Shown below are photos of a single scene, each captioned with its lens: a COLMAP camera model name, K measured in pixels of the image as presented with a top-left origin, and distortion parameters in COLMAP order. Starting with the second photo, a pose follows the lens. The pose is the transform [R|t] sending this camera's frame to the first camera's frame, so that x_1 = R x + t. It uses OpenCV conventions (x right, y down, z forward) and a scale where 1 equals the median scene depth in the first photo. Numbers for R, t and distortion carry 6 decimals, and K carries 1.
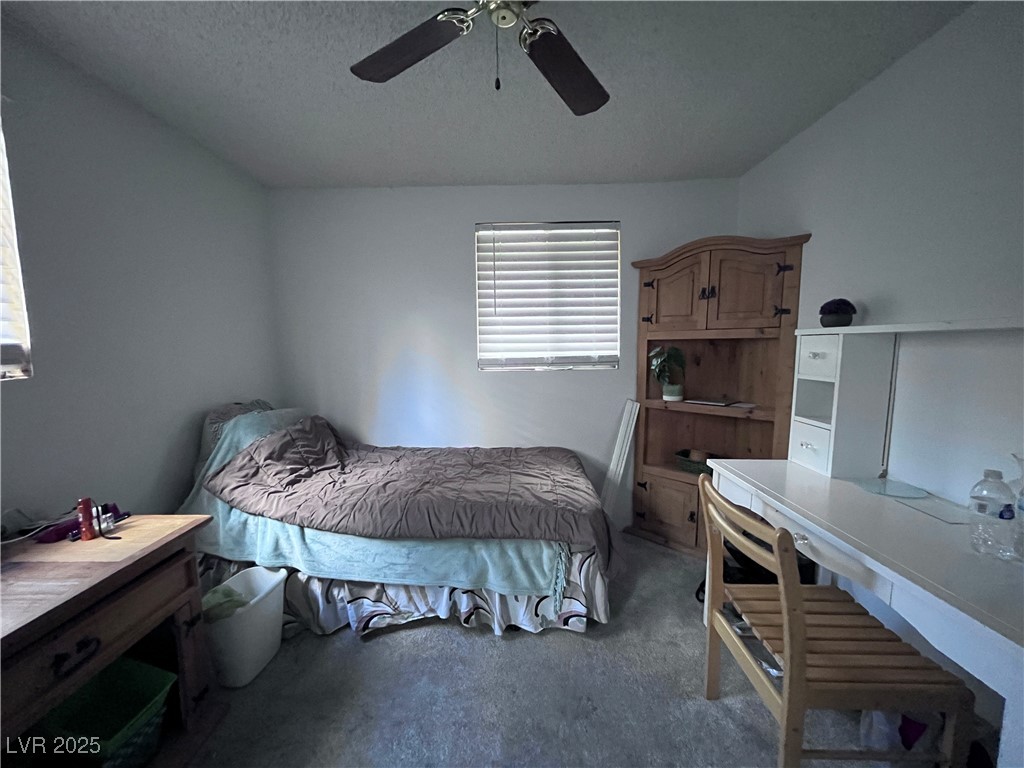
lens RADIAL K [[413.1, 0, 512.0], [0, 413.1, 386.5], [0, 0, 1]] dist [-0.007029, 0.000573]
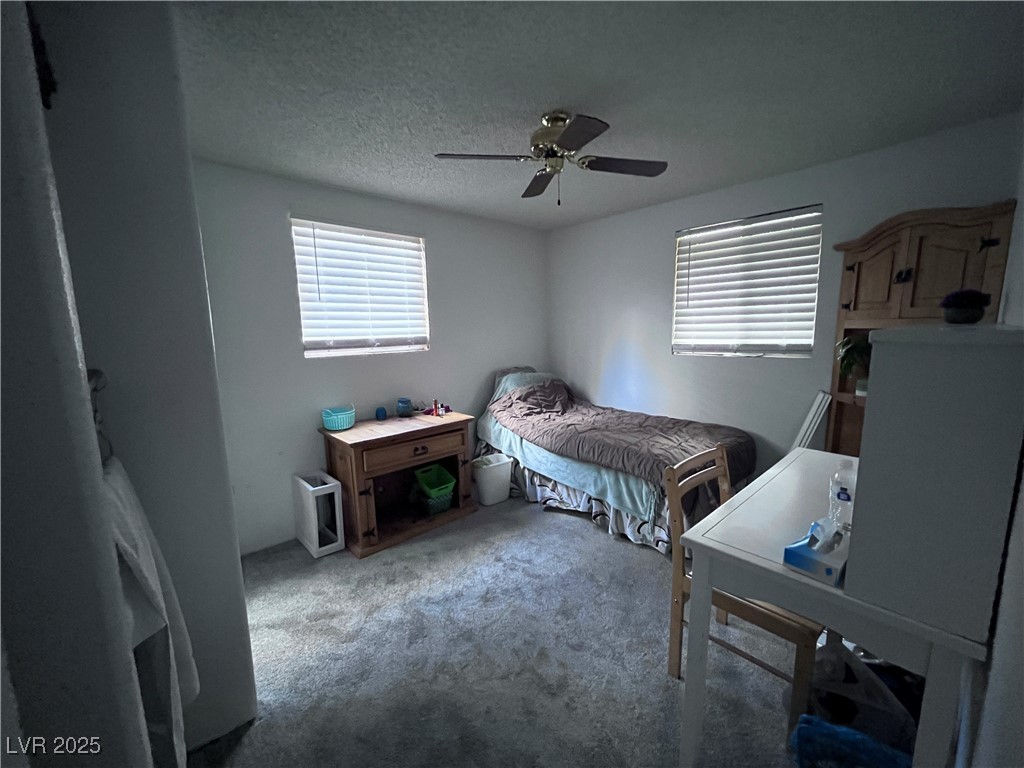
lens RADIAL K [[413.1, 0, 510.7], [0, 413.1, 386.6], [0, 0, 1]] dist [-0.007029, 0.000573]
pose [[0.687640, 0.098391, -0.719354, 0.697186], [-0.055362, 0.994996, 0.083171, -0.026398], [0.723938, -0.017367, 0.689646, -0.259825]]
